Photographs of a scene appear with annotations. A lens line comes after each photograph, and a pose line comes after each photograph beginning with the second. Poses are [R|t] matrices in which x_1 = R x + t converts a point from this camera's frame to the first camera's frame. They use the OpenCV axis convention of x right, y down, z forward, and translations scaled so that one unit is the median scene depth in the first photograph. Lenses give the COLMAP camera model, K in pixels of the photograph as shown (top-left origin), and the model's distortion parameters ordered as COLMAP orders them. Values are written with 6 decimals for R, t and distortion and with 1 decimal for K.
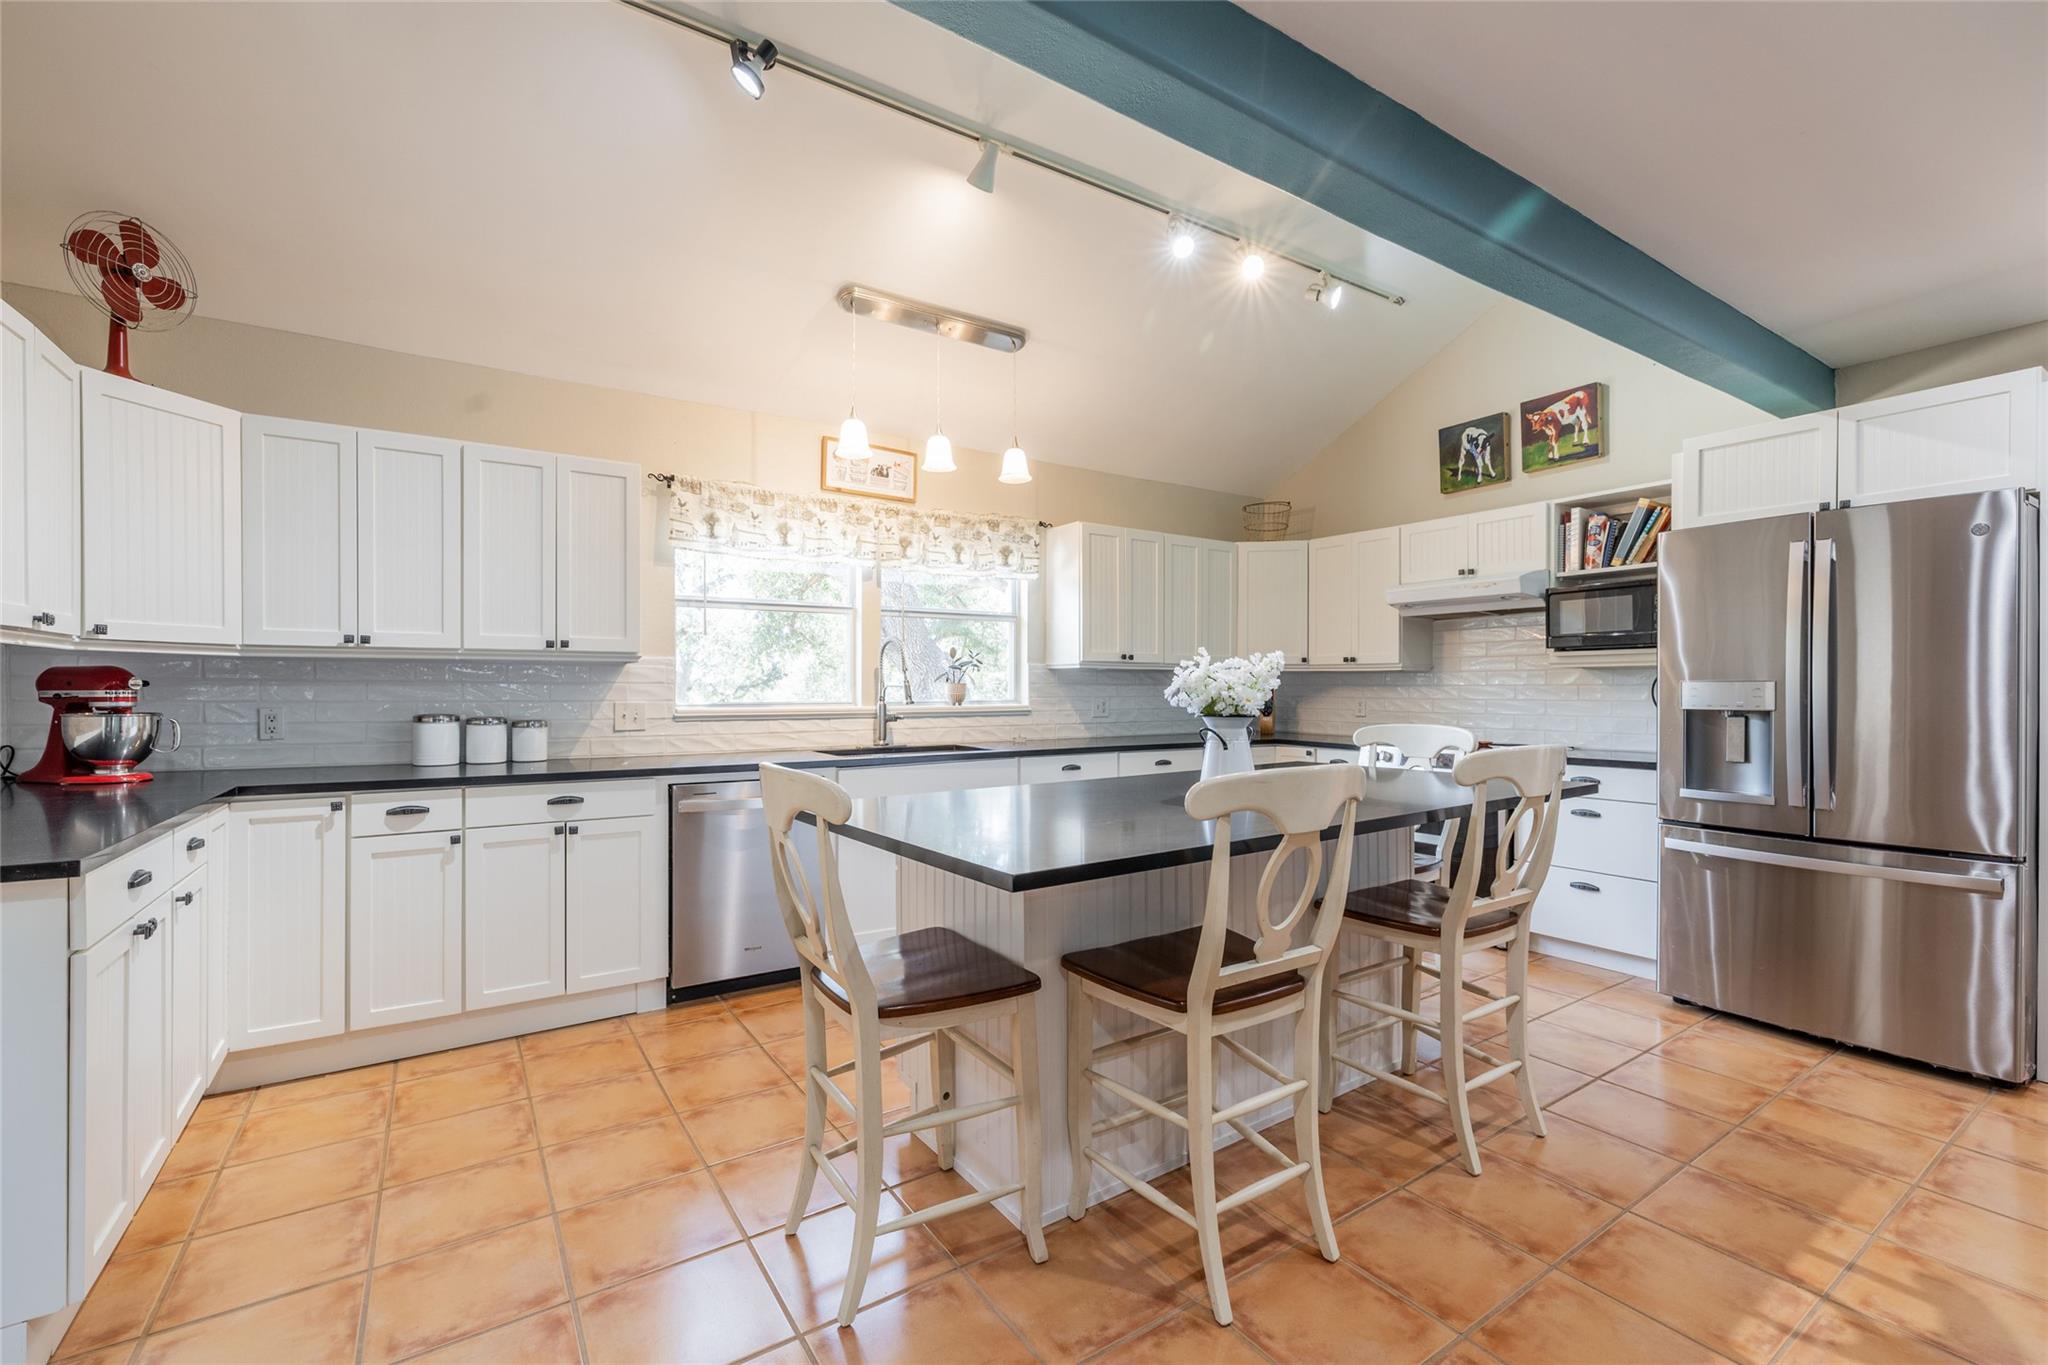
lens RADIAL K [[857.9, 0, 1020.3], [0, 857.9, 685.2], [0, 0, 1]] dist [0.003360, -0.000254]
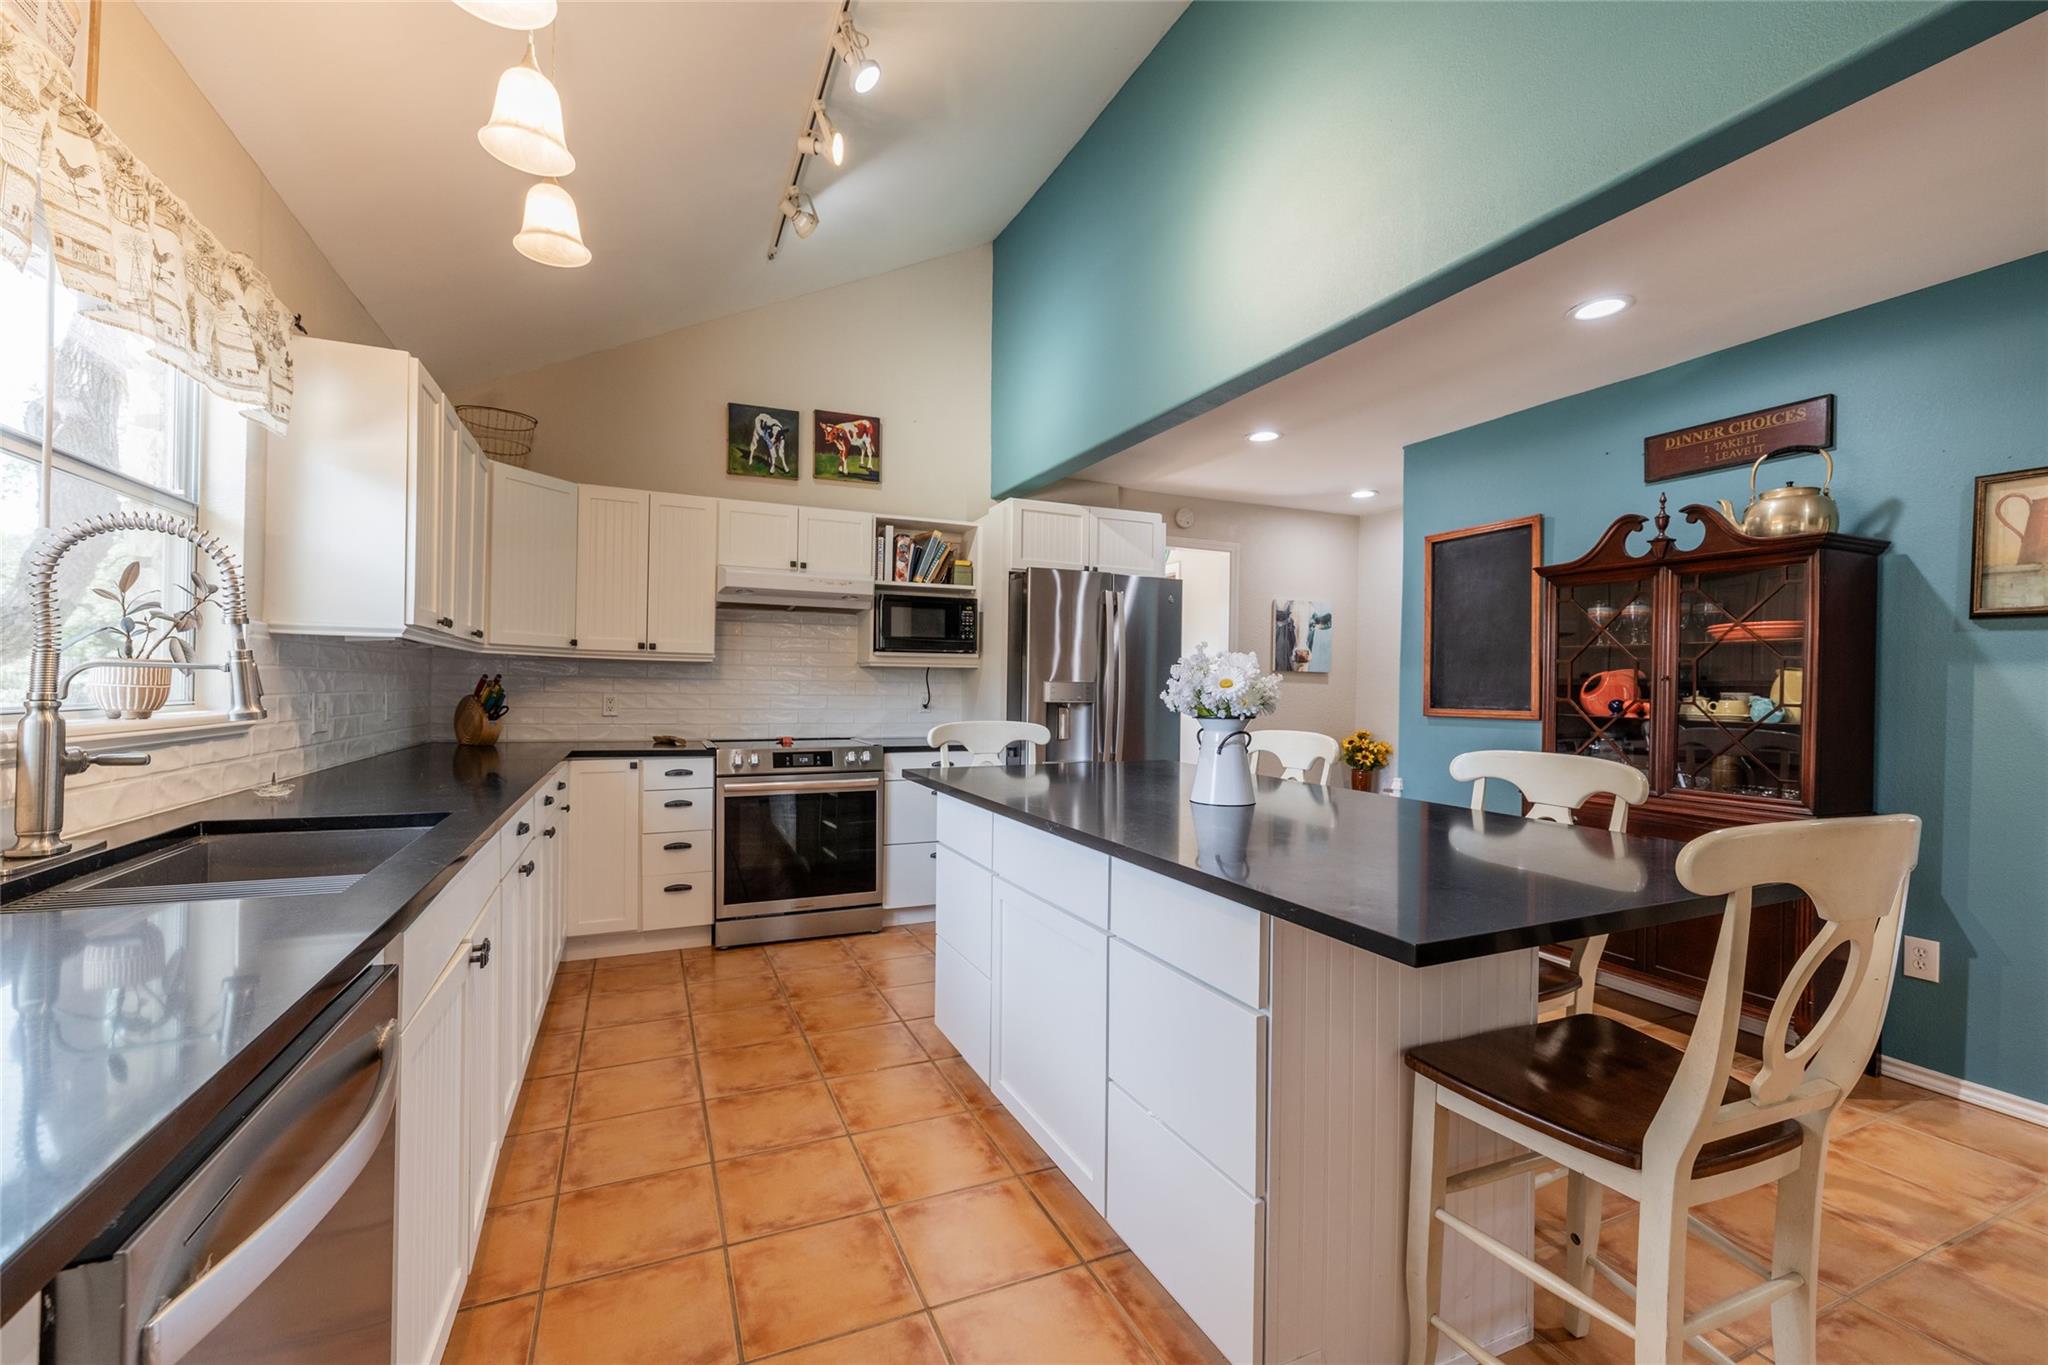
lens RADIAL K [[857.9, 0, 1020.3], [0, 857.9, 685.2], [0, 0, 1]] dist [0.003360, -0.000254]
pose [[0.167588, 0.005511, 0.985842, -0.420192], [-0.014281, 0.999893, -0.003162, 0.005218], [-0.985754, -0.013549, 0.167648, 0.608555]]
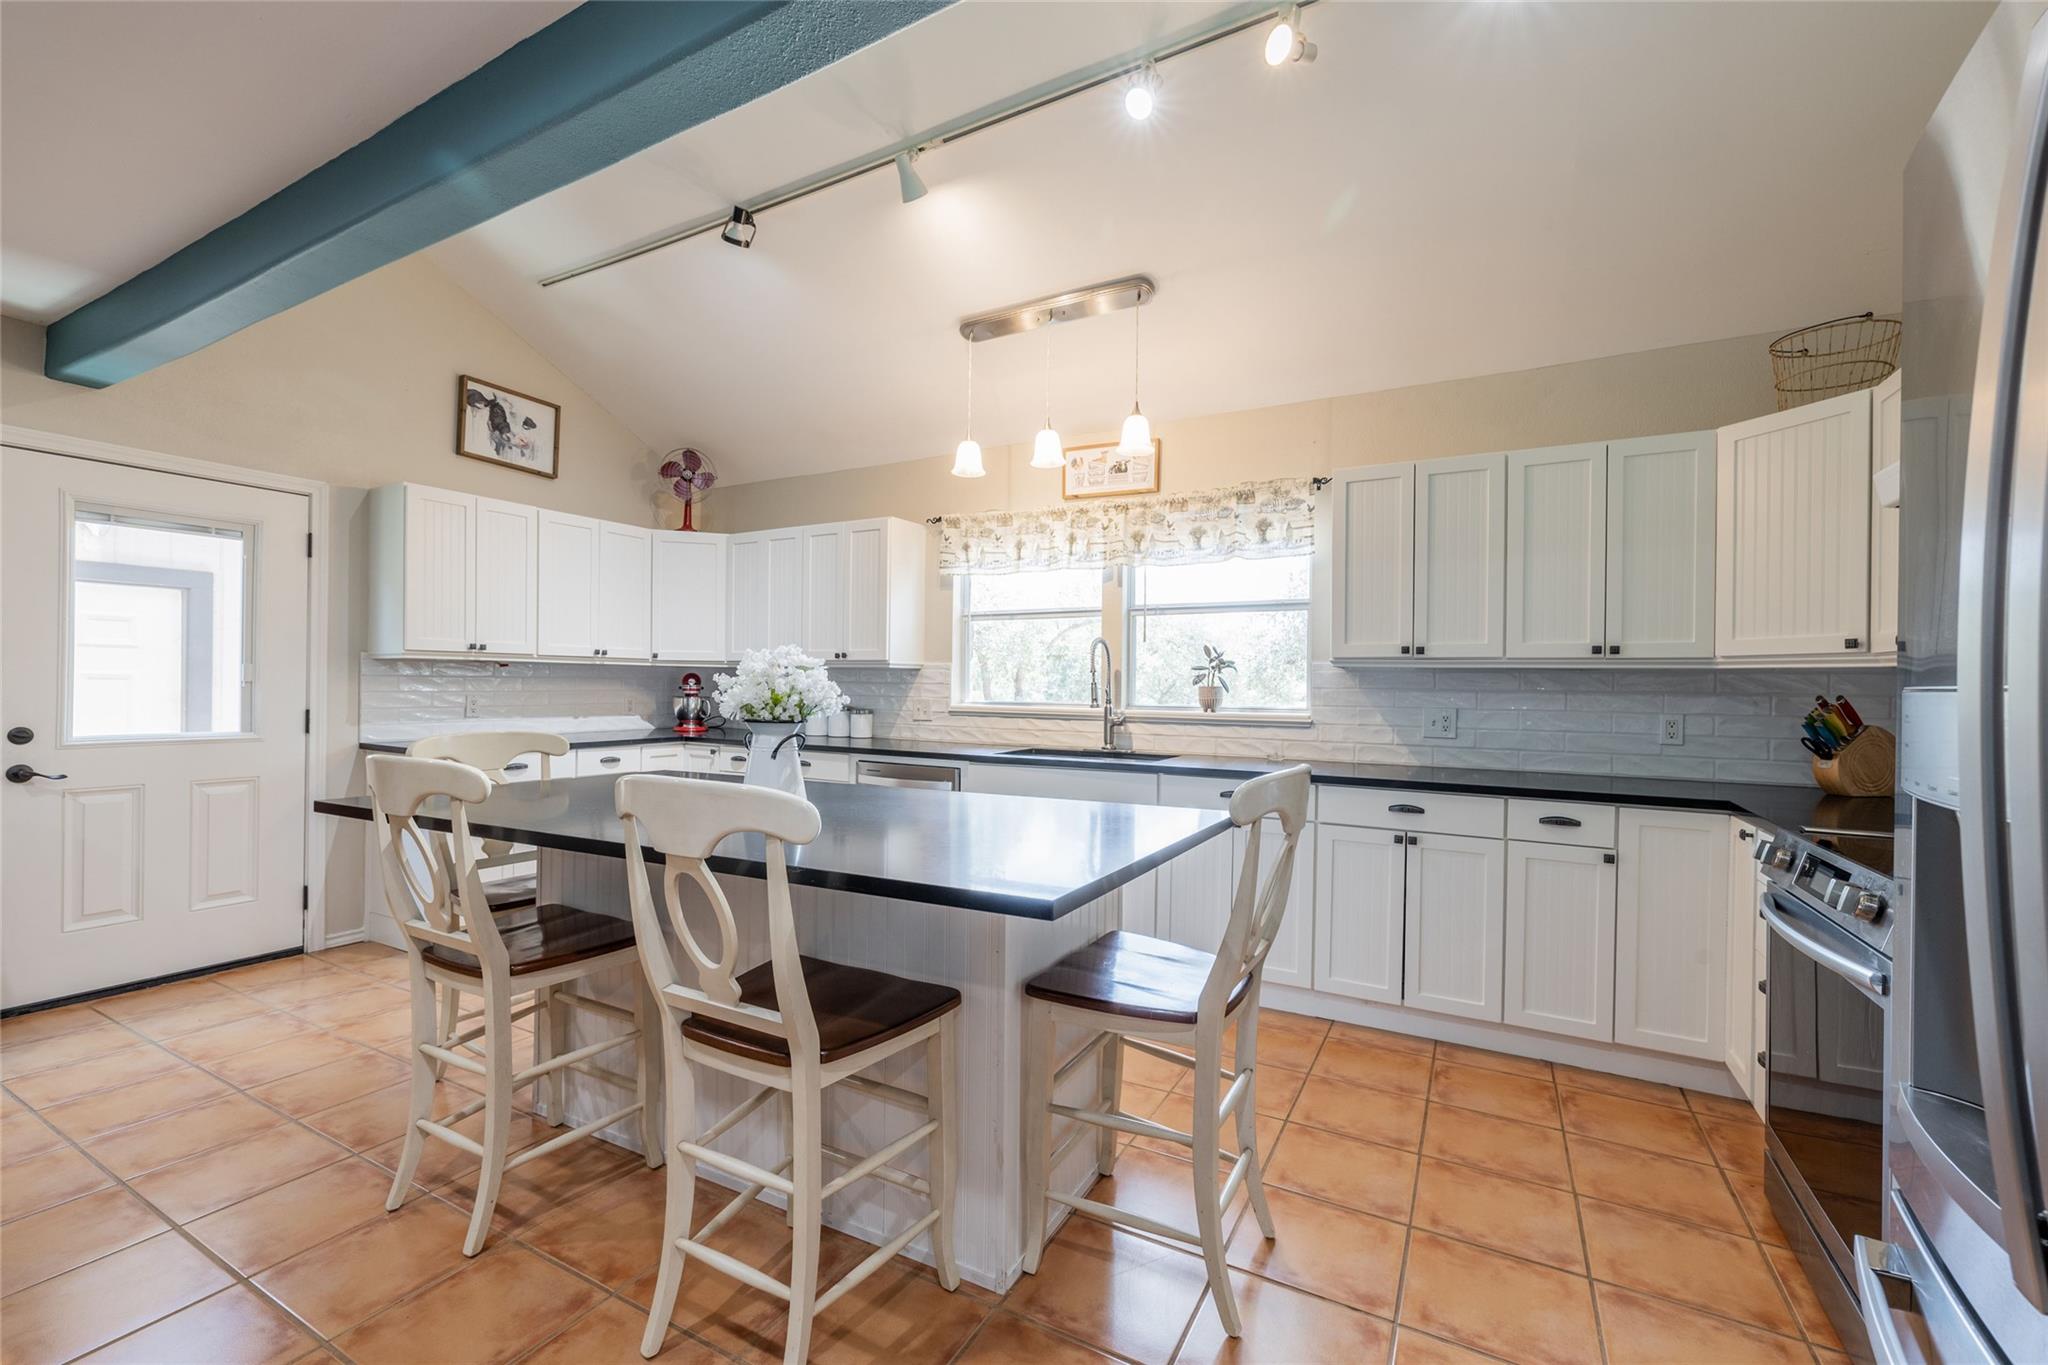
lens RADIAL K [[857.9, 0, 1020.3], [0, 857.9, 685.2], [0, 0, 1]] dist [0.003360, -0.000254]
pose [[0.462106, 0.004834, -0.886812, 0.665597], [-0.012665, 0.999919, -0.001149, -0.000751], [0.886734, 0.011762, 0.462129, 0.469838]]
